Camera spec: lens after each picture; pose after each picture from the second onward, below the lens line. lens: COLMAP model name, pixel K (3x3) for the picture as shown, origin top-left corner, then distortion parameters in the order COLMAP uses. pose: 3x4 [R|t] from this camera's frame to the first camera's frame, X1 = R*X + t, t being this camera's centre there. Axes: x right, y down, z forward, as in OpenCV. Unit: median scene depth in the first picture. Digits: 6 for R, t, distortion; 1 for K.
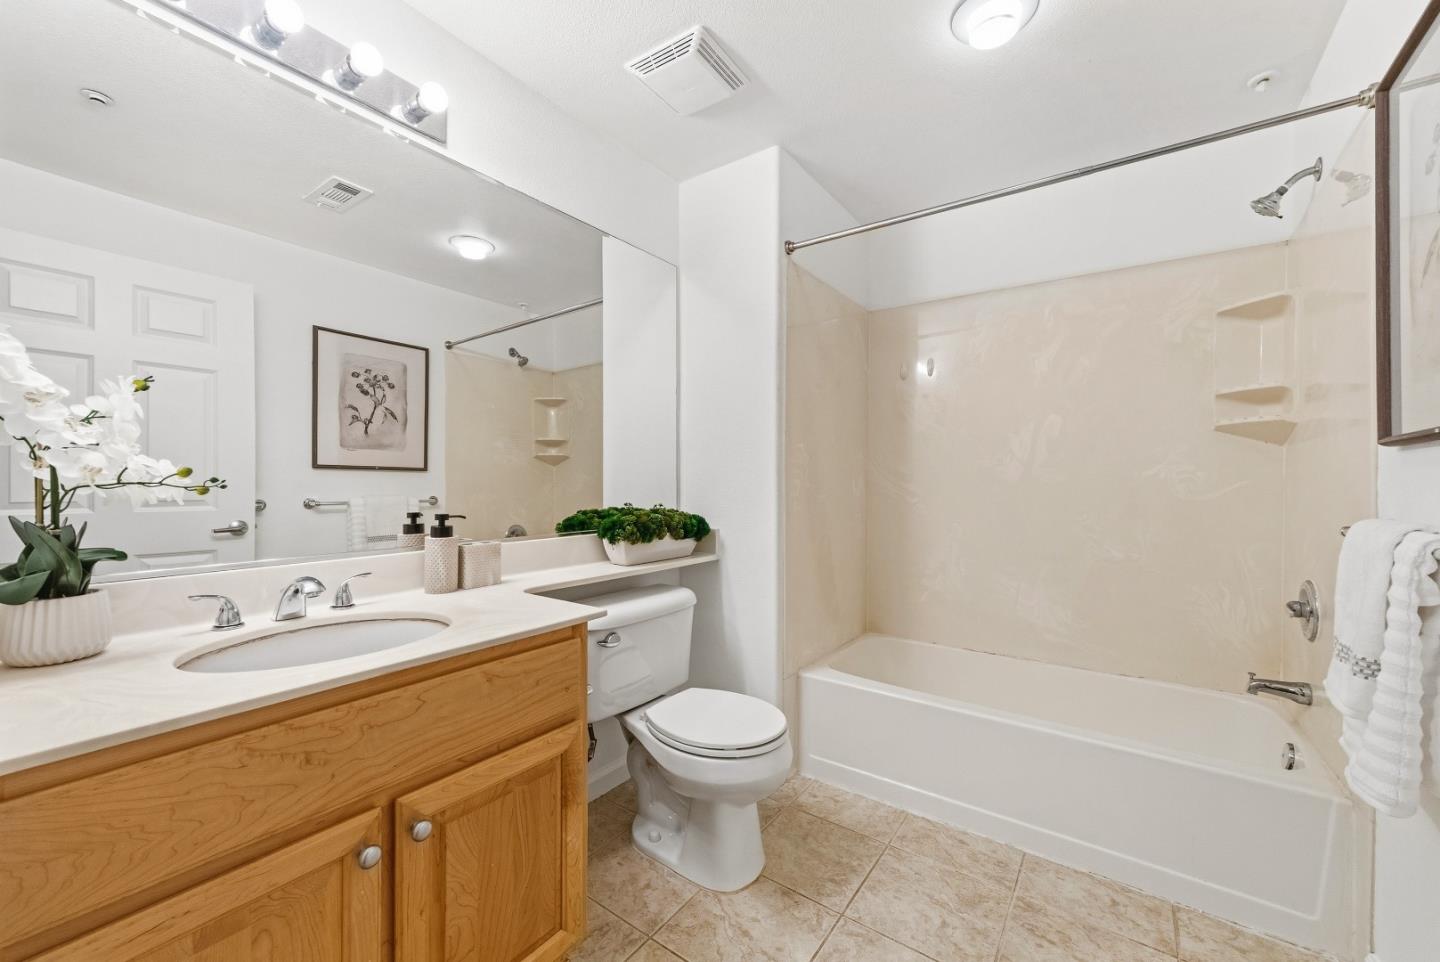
lens RADIAL K [[578.5, 0, 715.7], [0, 578.5, 476.2], [0, 0, 1]] dist [0.001525, 0.001674]
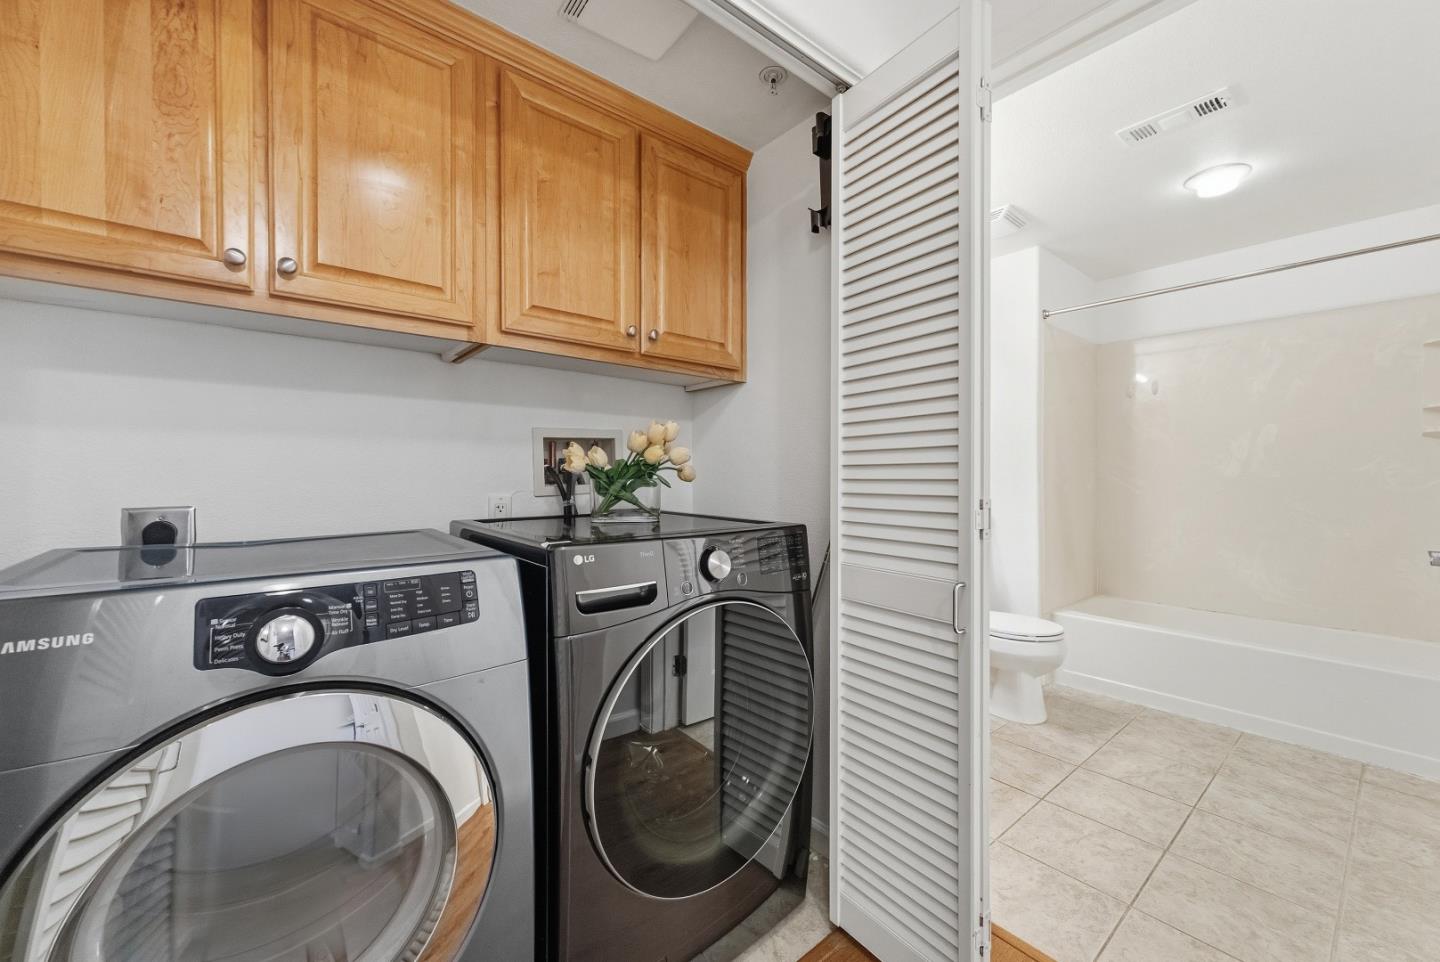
lens RADIAL K [[578.5, 0, 714.9], [0, 578.5, 480.7], [0, 0, 1]] dist [0.001525, 0.001674]
pose [[0.968033, -0.004028, -0.250789, -0.341474], [0.005244, 0.999978, 0.004180, 0.006137], [0.250766, -0.005362, 0.968033, -0.659428]]
